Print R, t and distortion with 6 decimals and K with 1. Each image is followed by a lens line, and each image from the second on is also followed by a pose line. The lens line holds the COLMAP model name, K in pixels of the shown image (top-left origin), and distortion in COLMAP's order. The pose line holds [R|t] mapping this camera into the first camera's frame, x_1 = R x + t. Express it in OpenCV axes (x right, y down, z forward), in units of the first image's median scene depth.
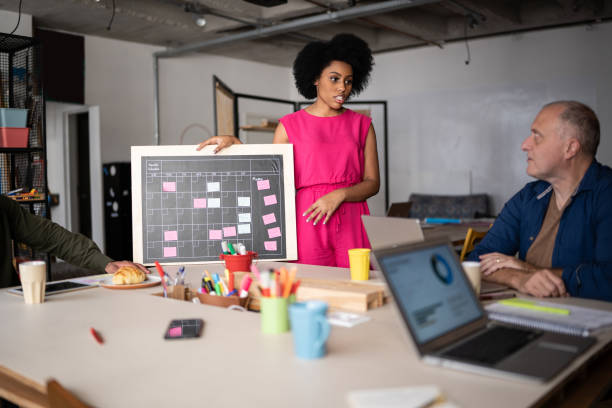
lens RADIAL K [[608.2, 0, 333.3], [0, 608.2, 201.2], [0, 0, 1]] dist [-0.102059, 0.000000]
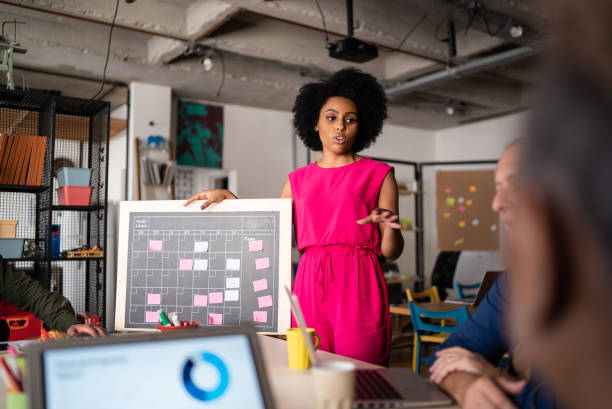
lens RADIAL K [[608.2, 0, 277.9], [0, 608.2, 197.0], [0, 0, 1]] dist [-0.102059, 0.000000]
pose [[0.946027, -0.008239, -0.323984, 0.200237], [-0.028185, 0.993798, -0.107572, -0.003450], [0.322861, 0.110897, 0.939927, 0.181860]]
